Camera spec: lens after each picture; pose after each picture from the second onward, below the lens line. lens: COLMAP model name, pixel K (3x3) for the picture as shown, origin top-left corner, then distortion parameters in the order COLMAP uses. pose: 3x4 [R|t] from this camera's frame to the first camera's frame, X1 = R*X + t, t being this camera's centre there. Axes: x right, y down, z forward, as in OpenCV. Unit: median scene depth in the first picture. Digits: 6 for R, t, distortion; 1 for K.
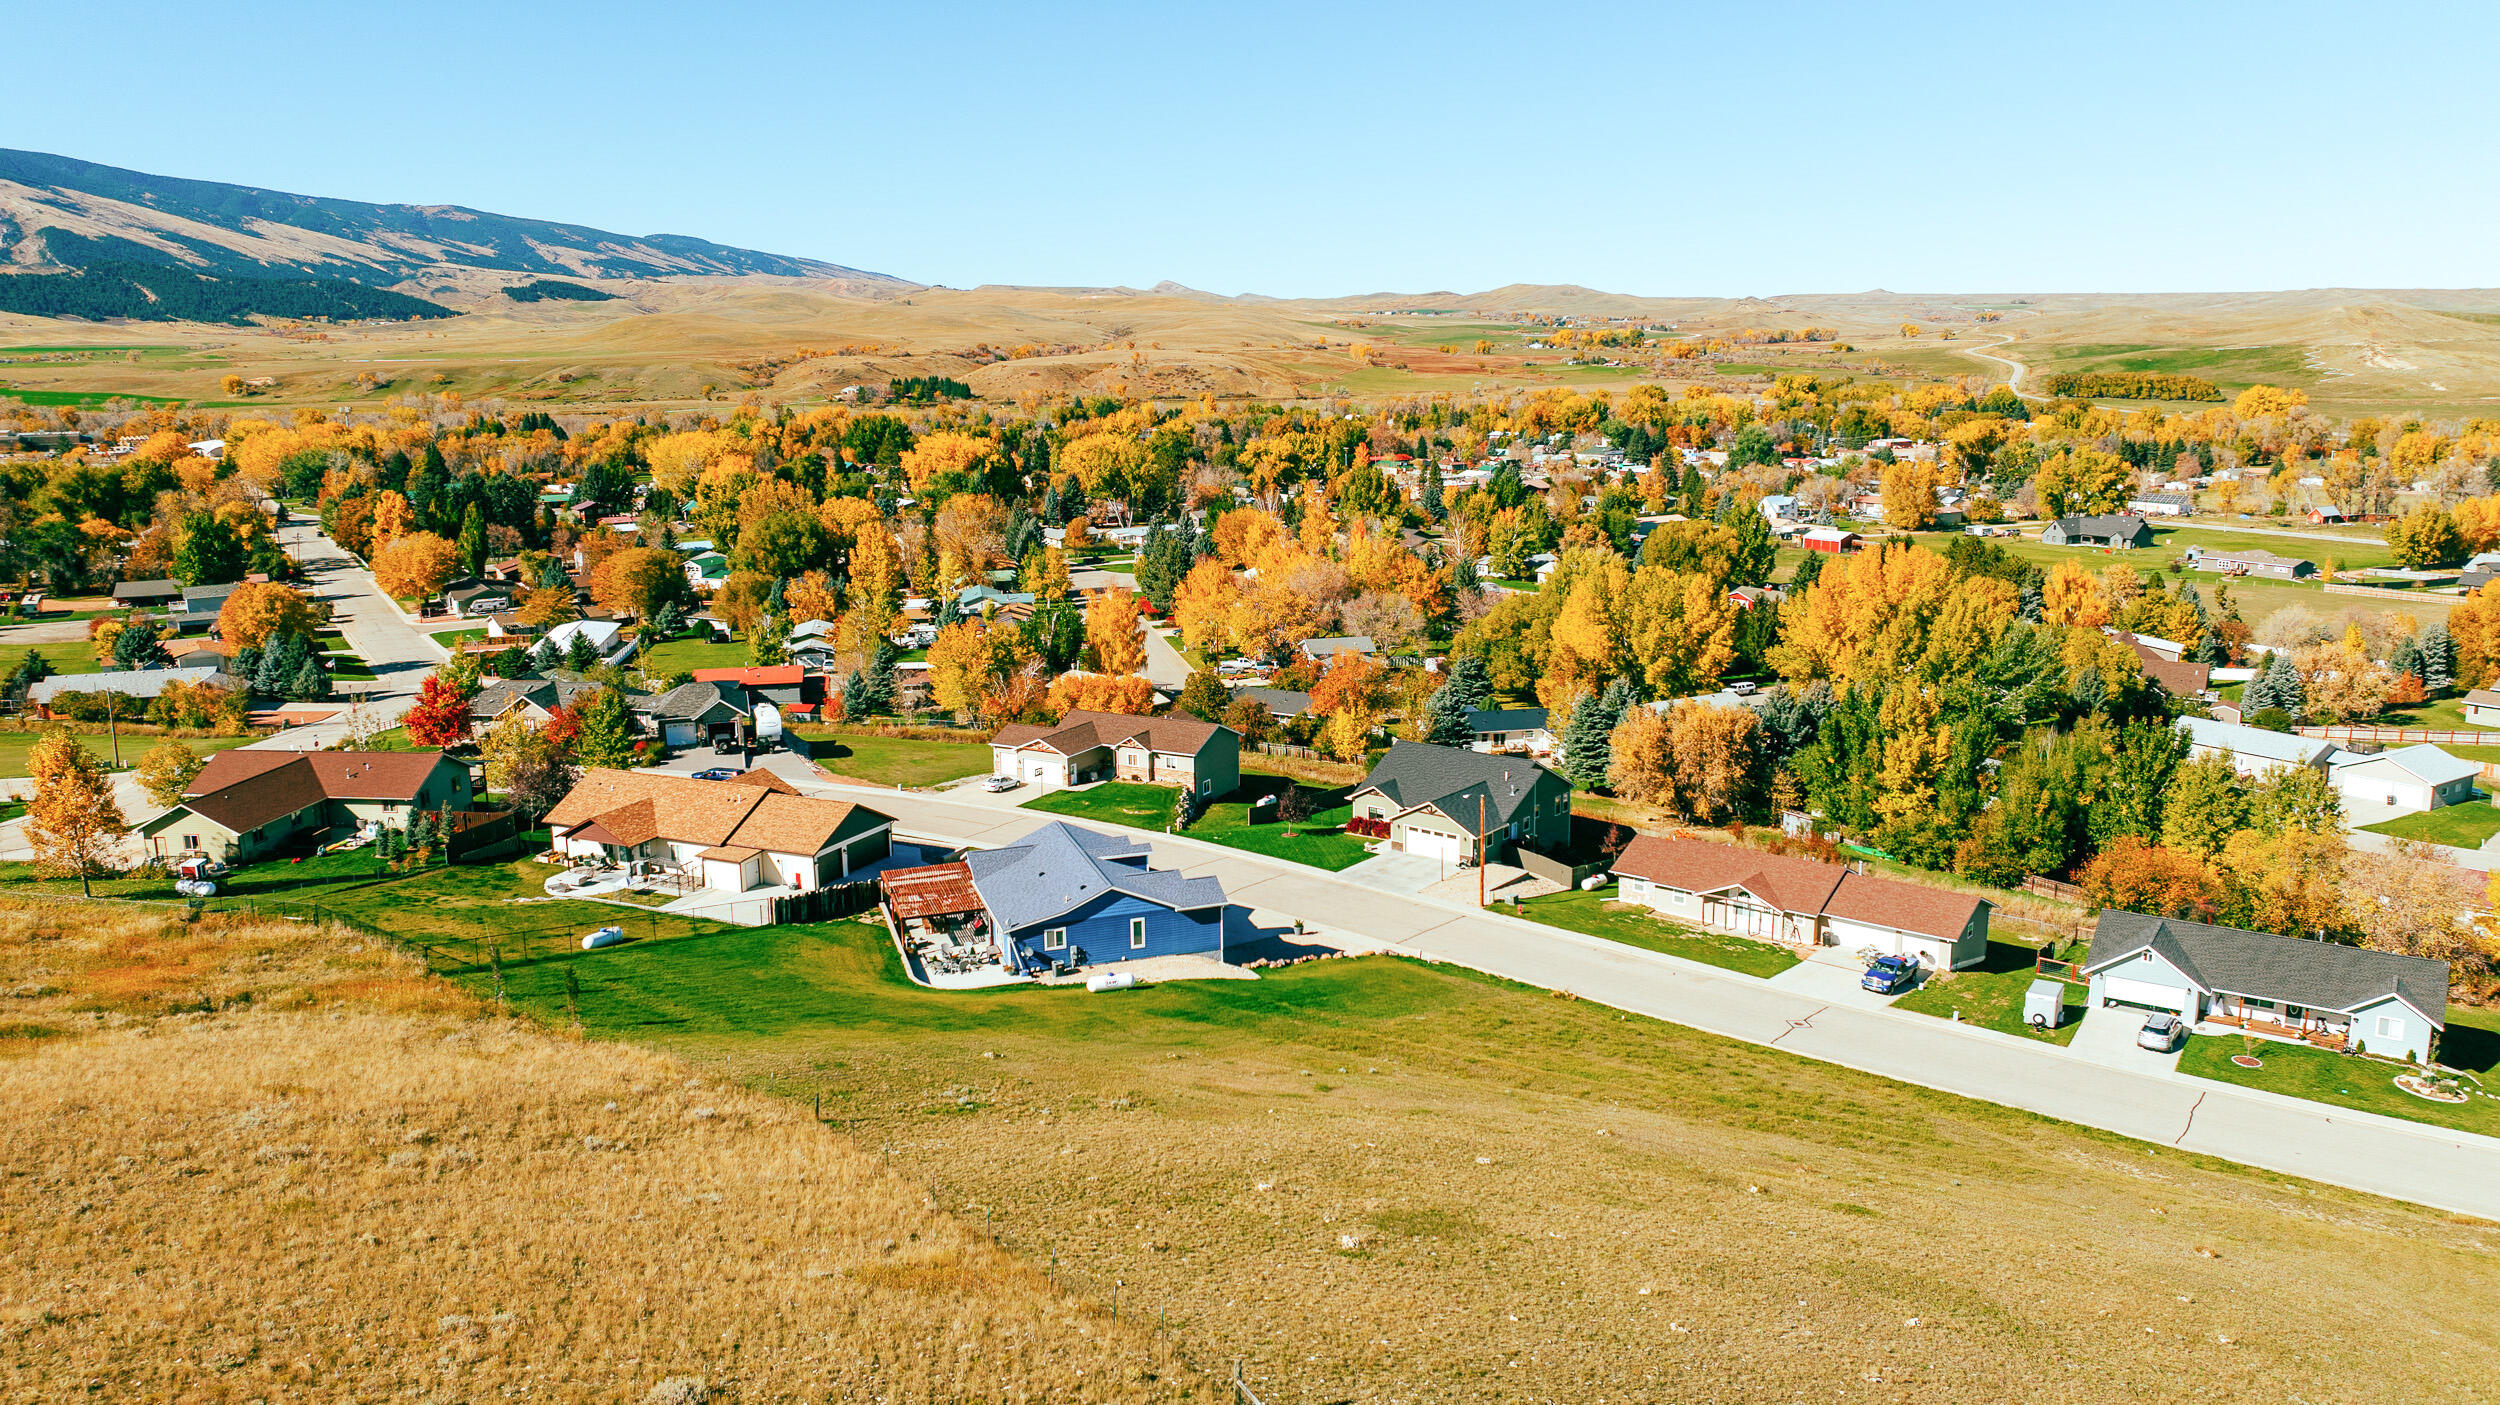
lens RADIAL K [[1752.9, 0, 1249.1], [0, 1752.9, 699.0], [0, 0, 1]] dist [-0.034122, 0.027726]
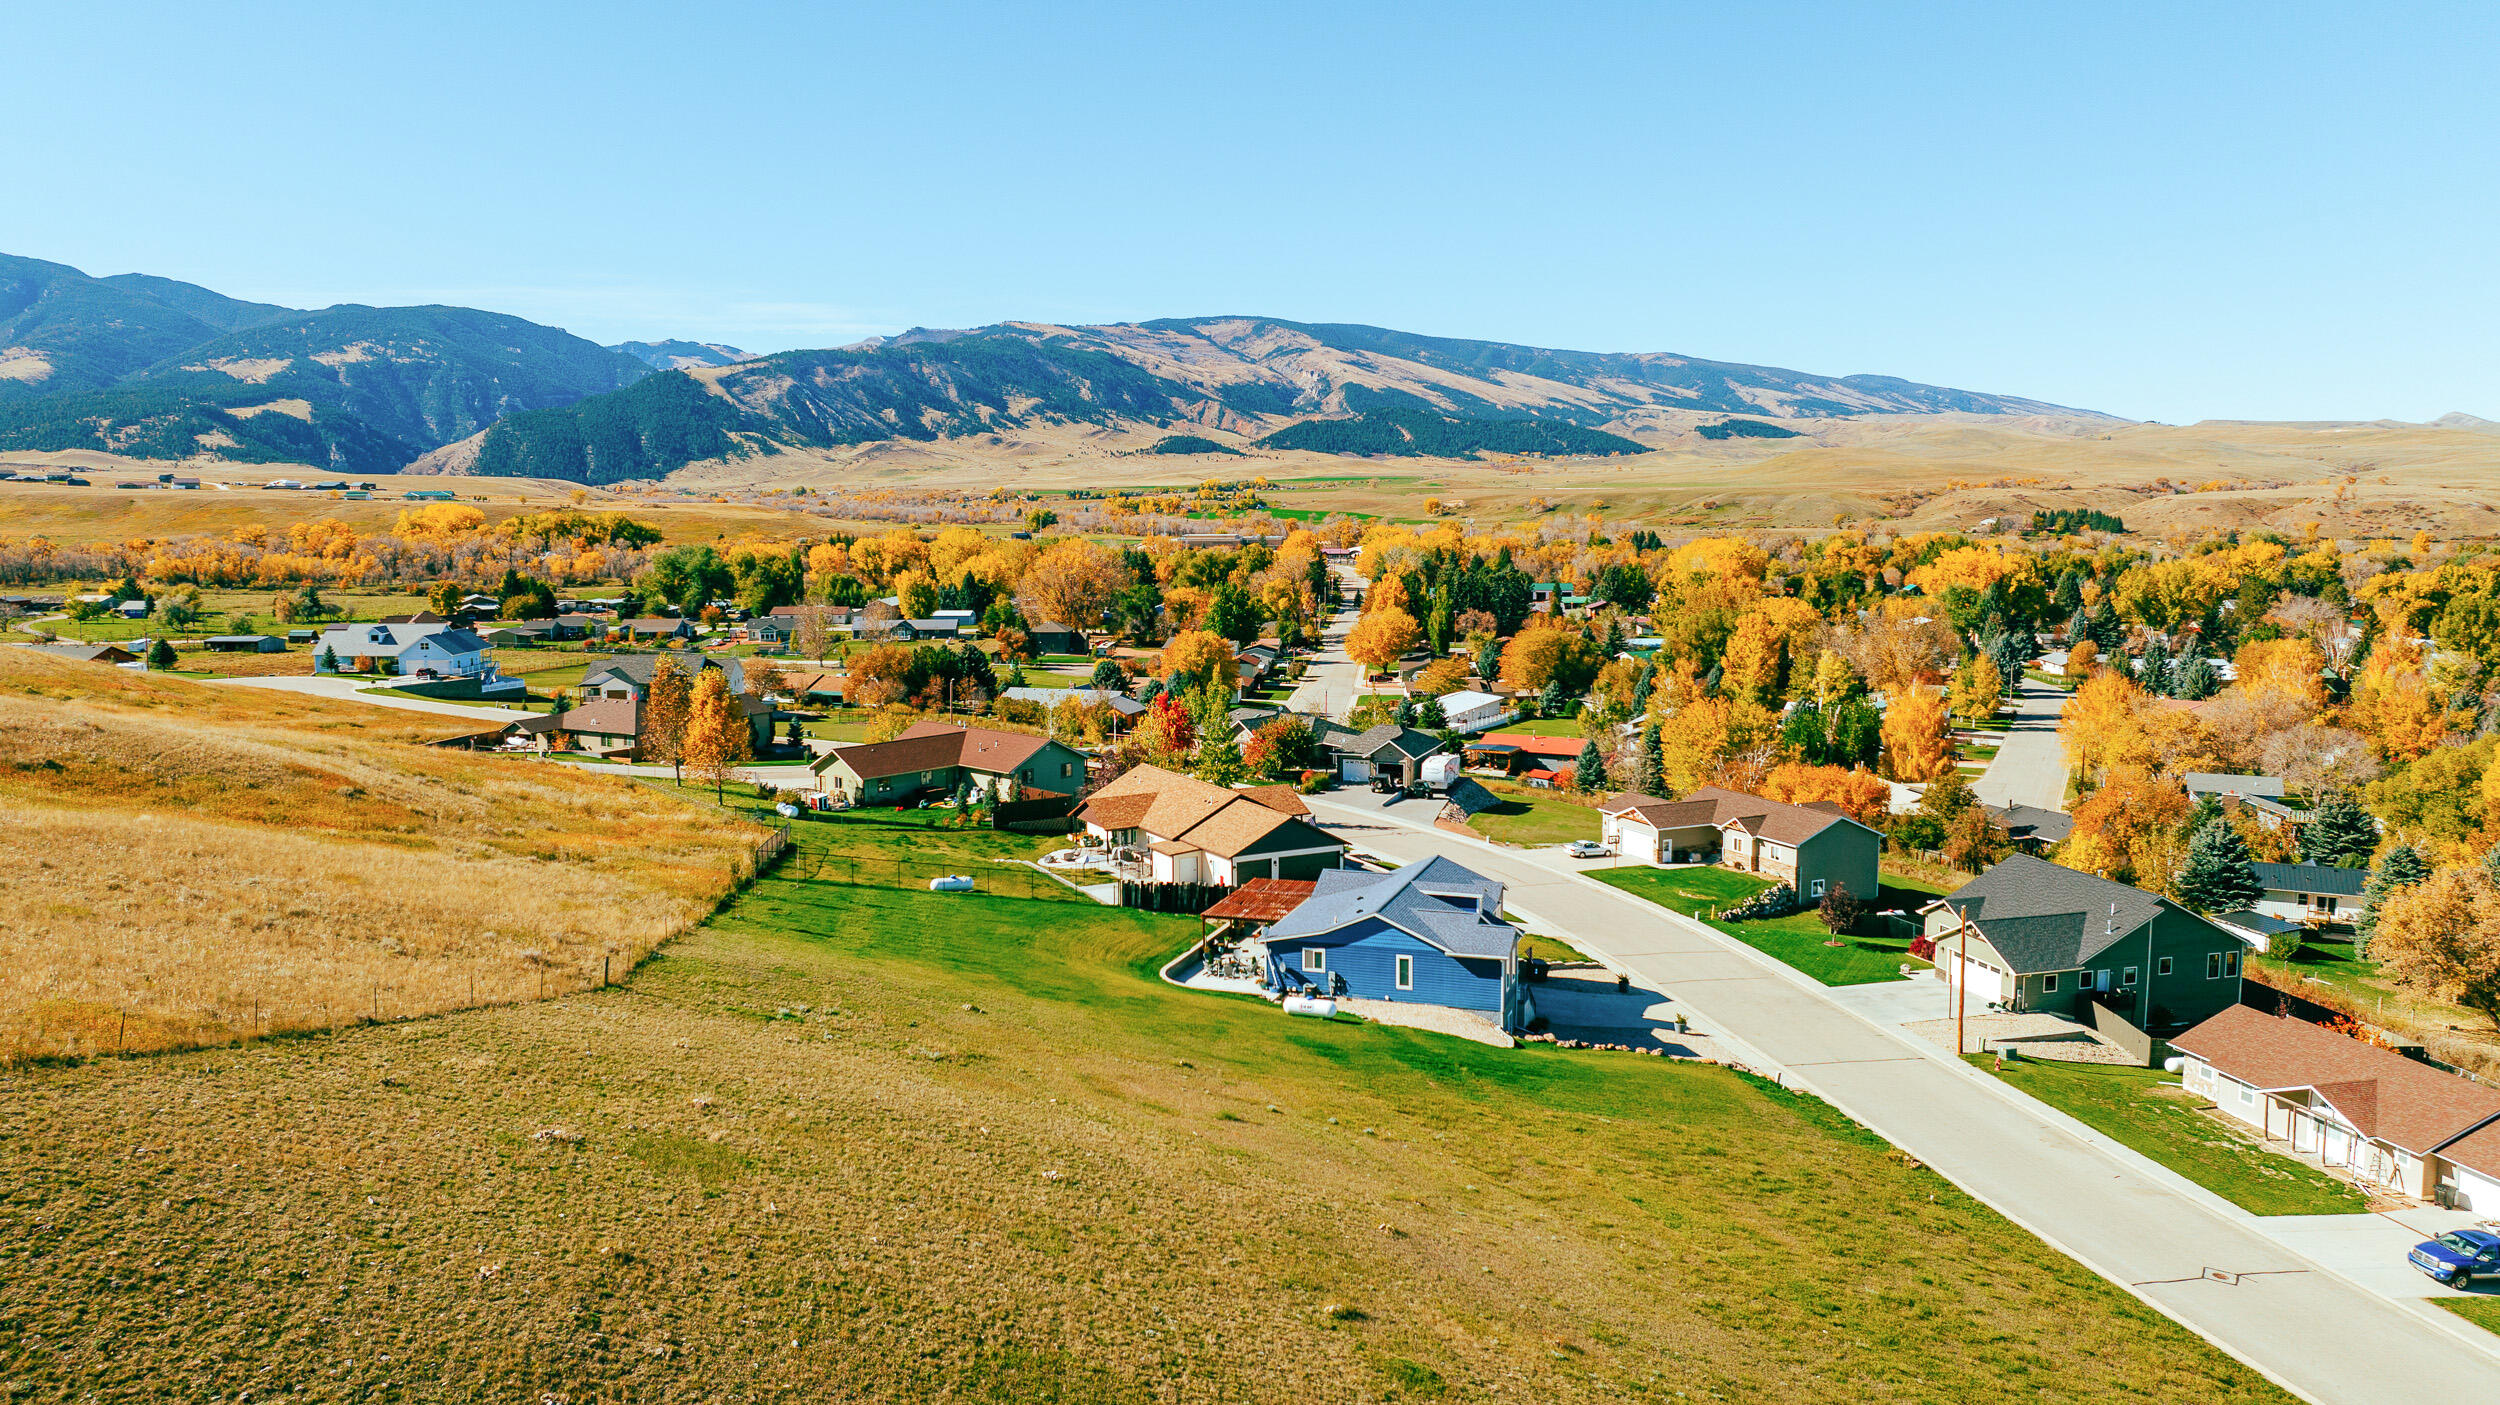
lens RADIAL K [[1752.9, 0, 1244.7], [0, 1752.9, 689.4], [0, 0, 1]] dist [-0.034122, 0.027726]
pose [[0.794255, 0.076366, -0.602767, 0.181894], [-0.126077, 0.991191, -0.040553, 0.017150], [0.594361, 0.108204, 0.796886, 0.103949]]
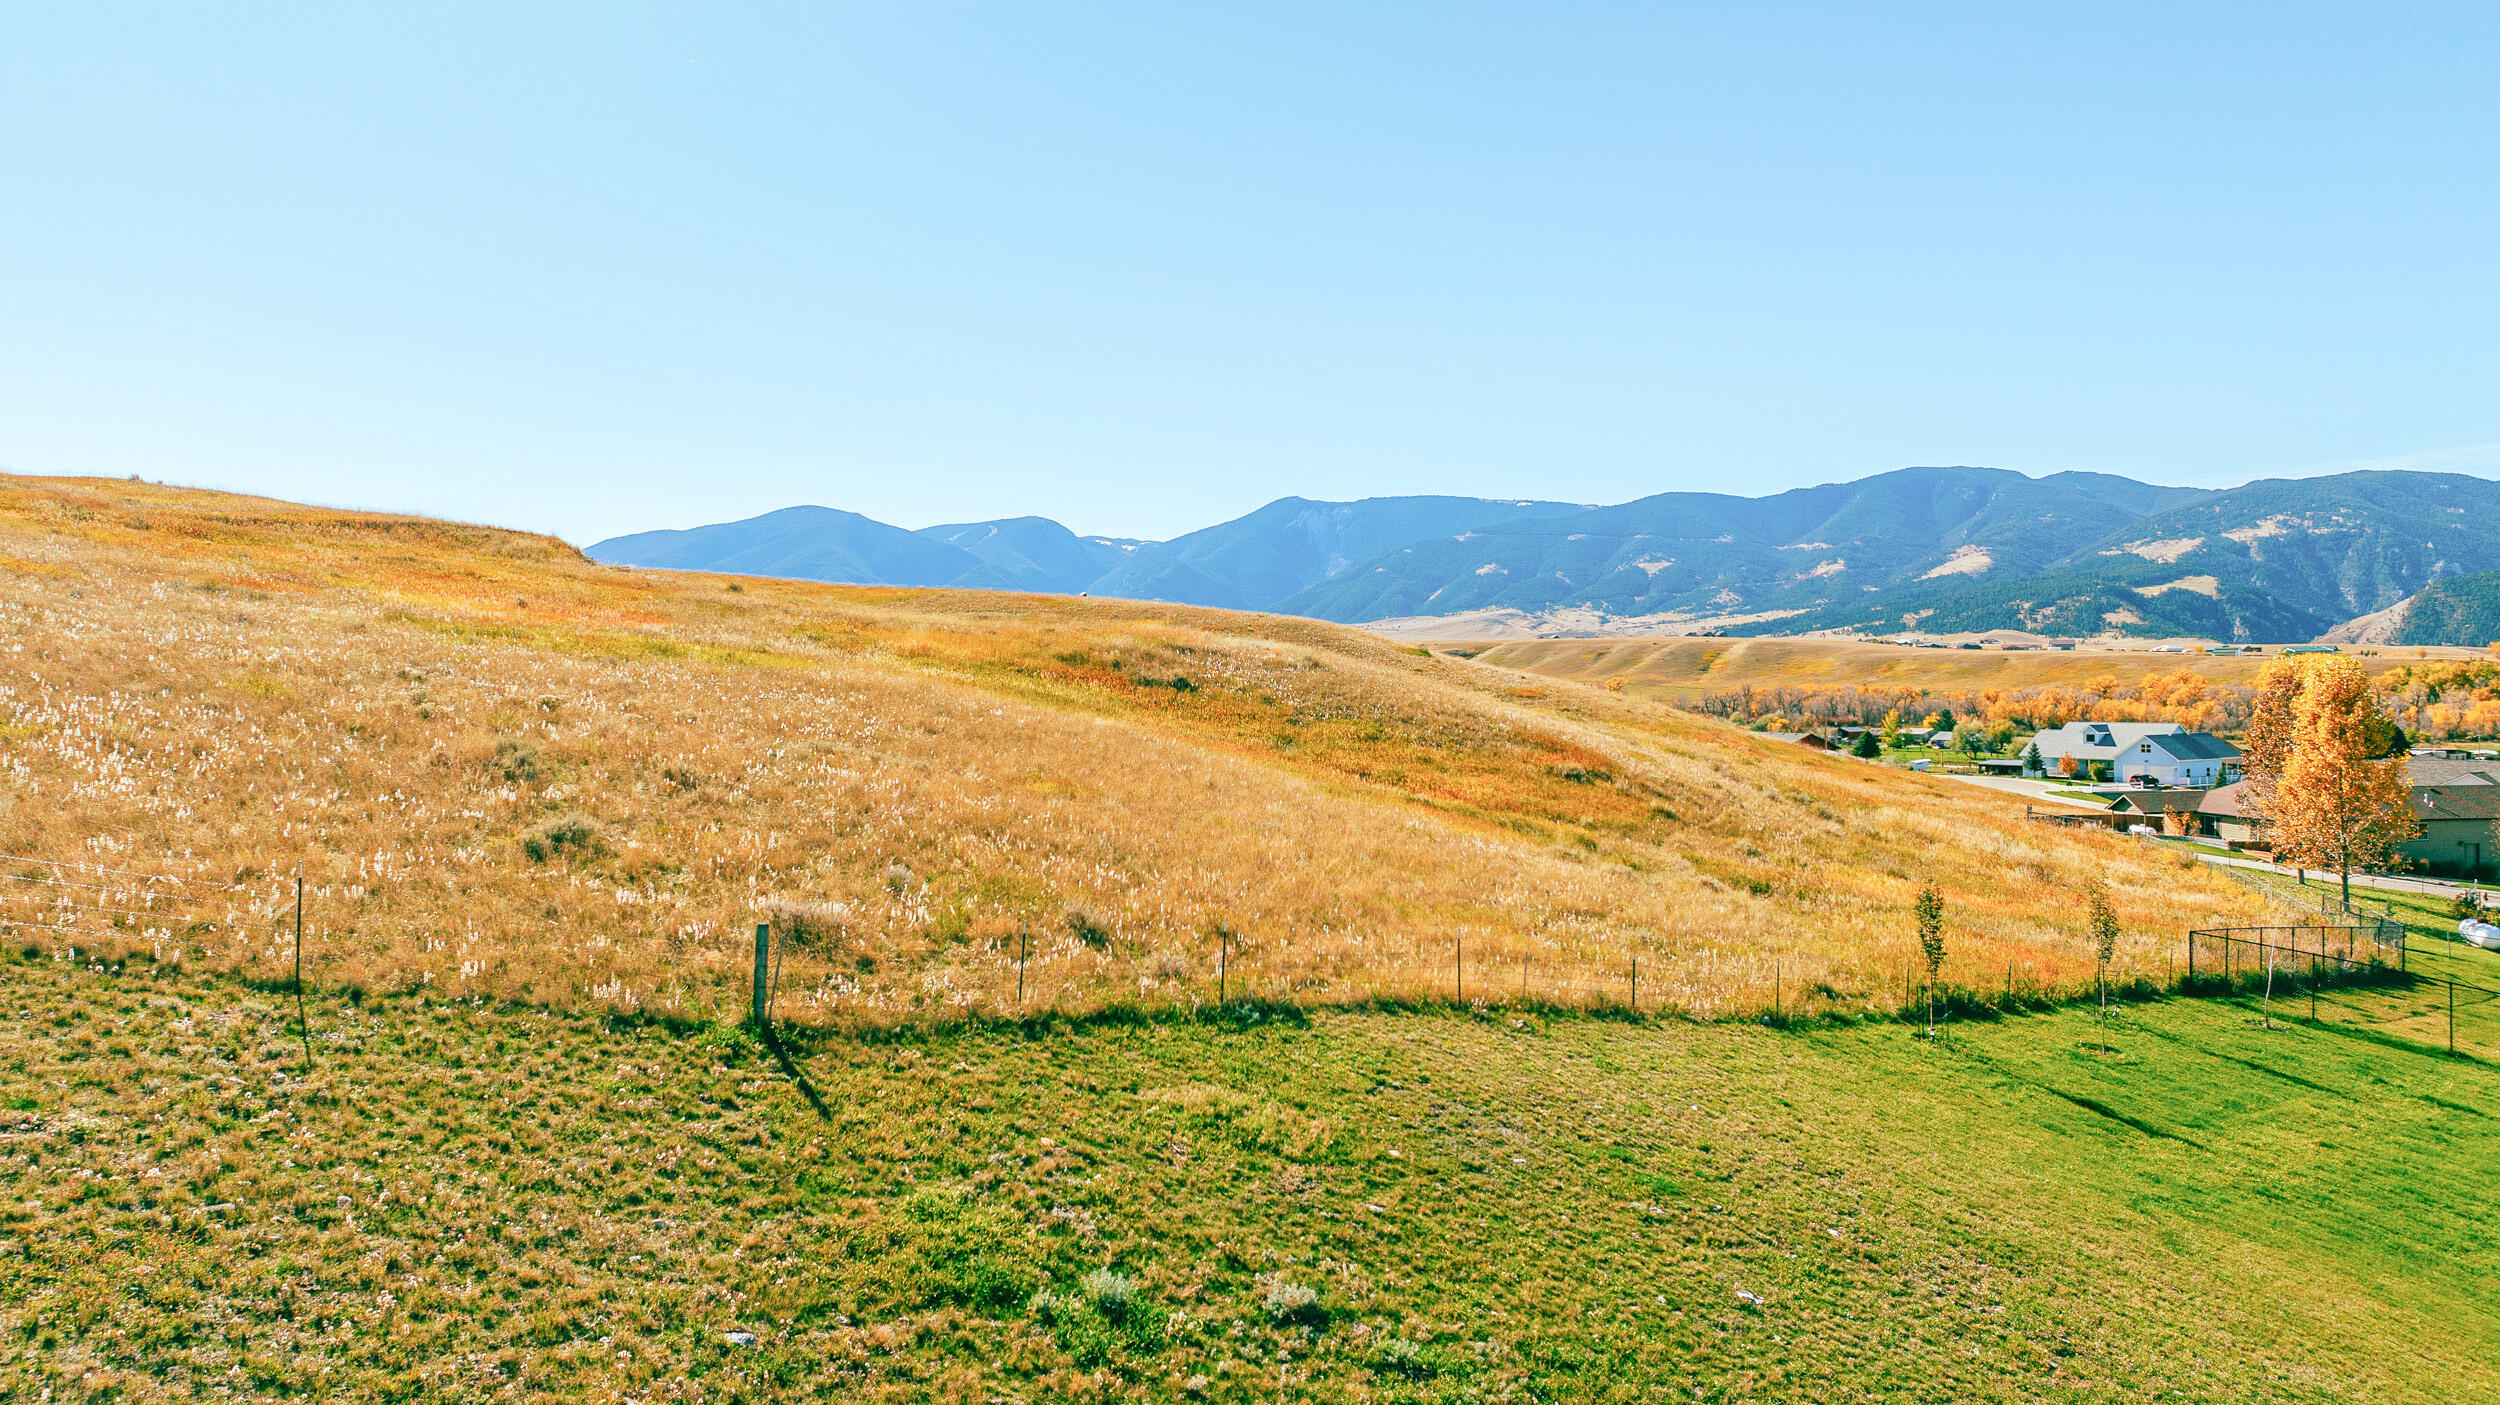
lens RADIAL K [[1752.9, 0, 1251.9], [0, 1752.9, 694.3], [0, 0, 1]] dist [-0.034122, 0.027726]
pose [[-0.081858, 0.015774, -0.996519, 0.015085], [-0.187989, 0.981682, 0.030982, 0.043249], [0.978754, 0.189870, -0.077394, 0.298896]]
